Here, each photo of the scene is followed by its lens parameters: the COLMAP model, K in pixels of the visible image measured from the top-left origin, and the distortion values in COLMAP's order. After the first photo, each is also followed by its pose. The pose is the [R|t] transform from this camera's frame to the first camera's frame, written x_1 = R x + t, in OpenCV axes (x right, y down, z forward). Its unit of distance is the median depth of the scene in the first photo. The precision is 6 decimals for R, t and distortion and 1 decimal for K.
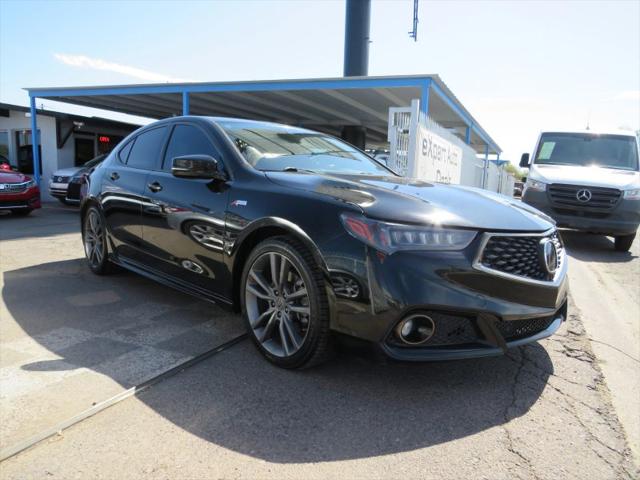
lens RADIAL K [[465.2, 0, 317.2], [0, 465.2, 241.6], [0, 0, 1]] dist [-0.029440, 0.011459]
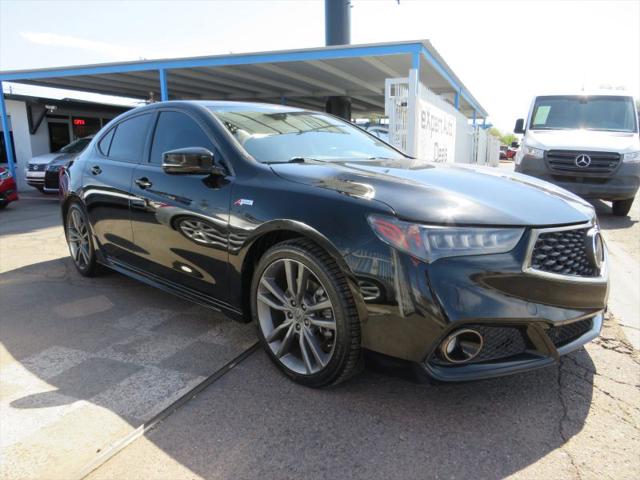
lens RADIAL K [[465.2, 0, 317.2], [0, 465.2, 241.6], [0, 0, 1]] dist [-0.029440, 0.011459]
pose [[0.998274, -0.051475, 0.028287, -0.052311], [0.049648, 0.996848, 0.061879, -0.052162], [-0.031383, -0.060367, 0.997683, 0.098455]]
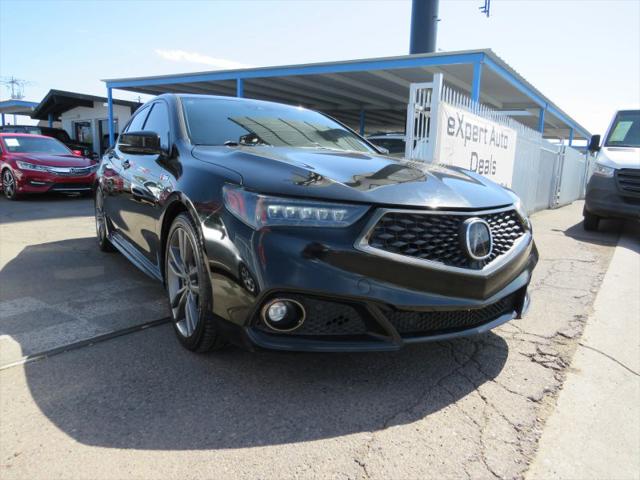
lens RADIAL K [[465.2, 0, 317.2], [0, 465.2, 241.6], [0, 0, 1]] dist [-0.029440, 0.011459]
pose [[0.983786, 0.029834, -0.176848, 0.292829], [-0.025652, 0.999336, 0.025883, 0.016838], [0.177503, -0.020927, 0.983898, 0.095518]]
